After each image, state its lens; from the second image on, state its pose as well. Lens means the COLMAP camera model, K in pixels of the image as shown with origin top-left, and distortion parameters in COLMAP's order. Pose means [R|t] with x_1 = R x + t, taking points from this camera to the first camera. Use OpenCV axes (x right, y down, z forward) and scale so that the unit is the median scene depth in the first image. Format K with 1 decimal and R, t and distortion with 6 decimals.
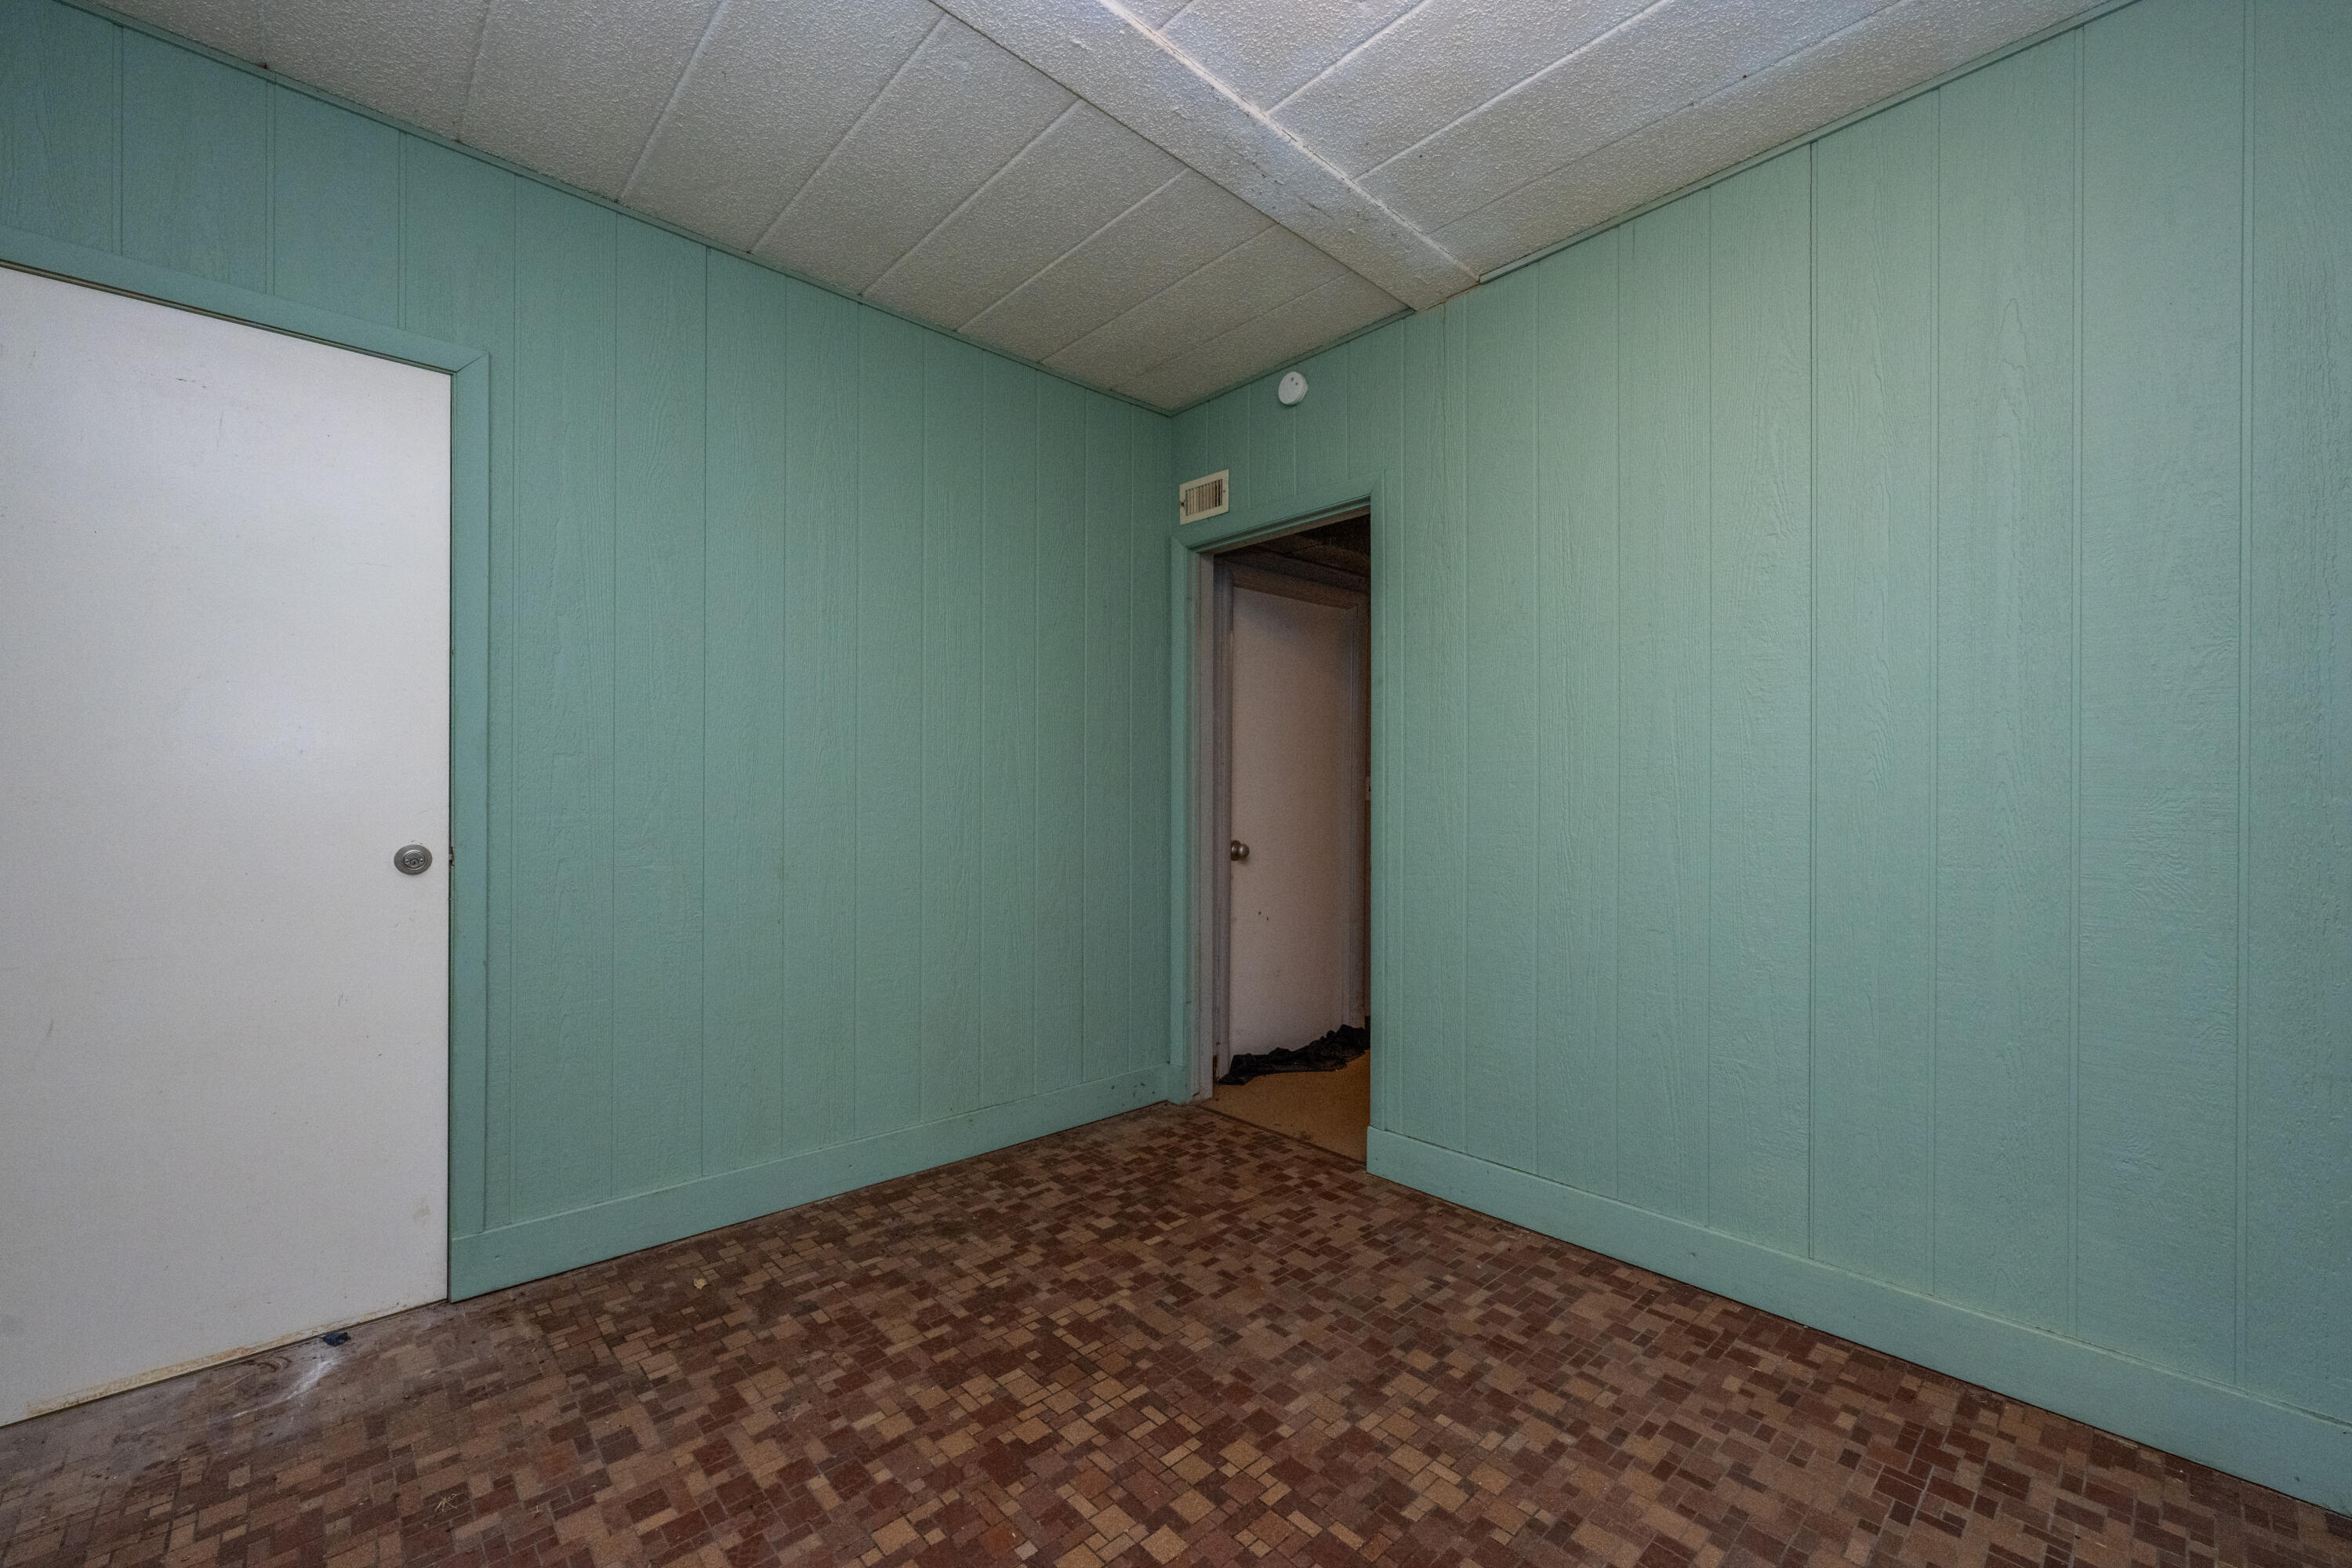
lens RADIAL K [[947.1, 0, 1176.3], [0, 947.1, 787.1], [0, 0, 1]] dist [-0.000383, 0.000105]
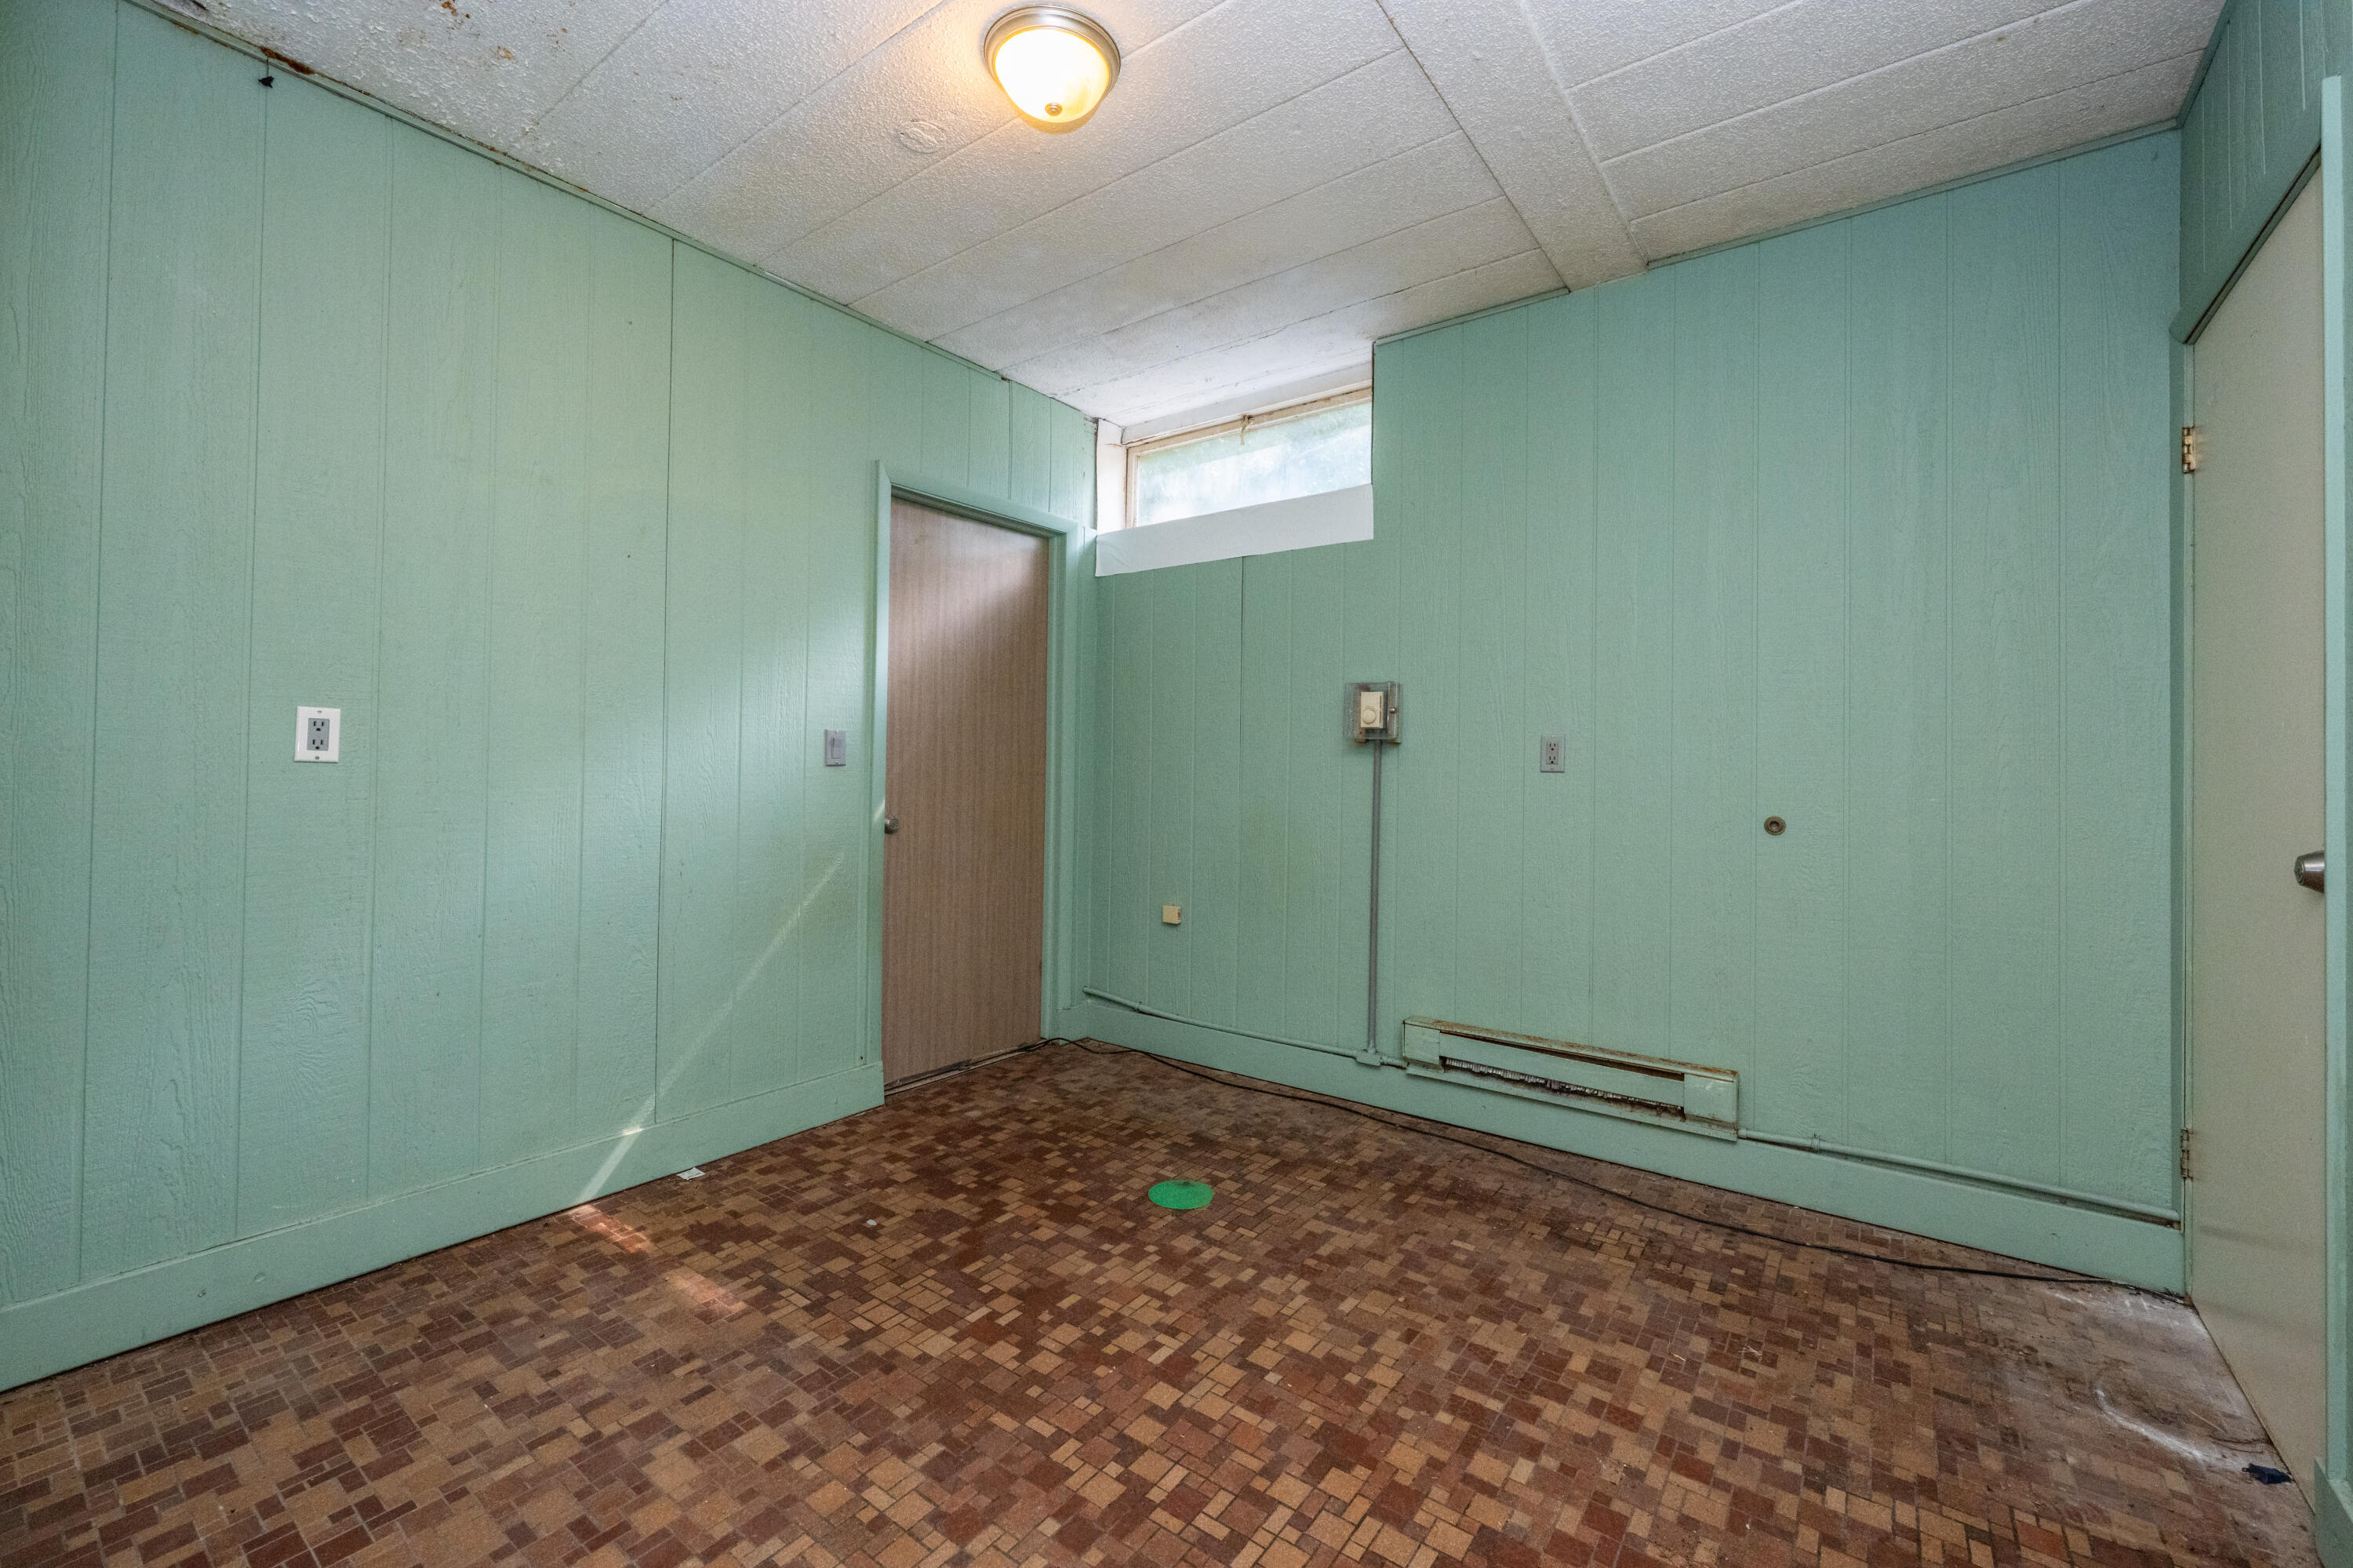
lens RADIAL K [[947.5, 0, 1178.6], [0, 947.5, 770.5], [0, 0, 1]] dist [-0.000383, 0.000105]
pose [[-0.983432, -0.016015, -0.180567, 0.171956], [-0.015900, 0.999871, -0.002084, 0.022070], [0.180578, 0.000822, -0.983560, 1.917843]]
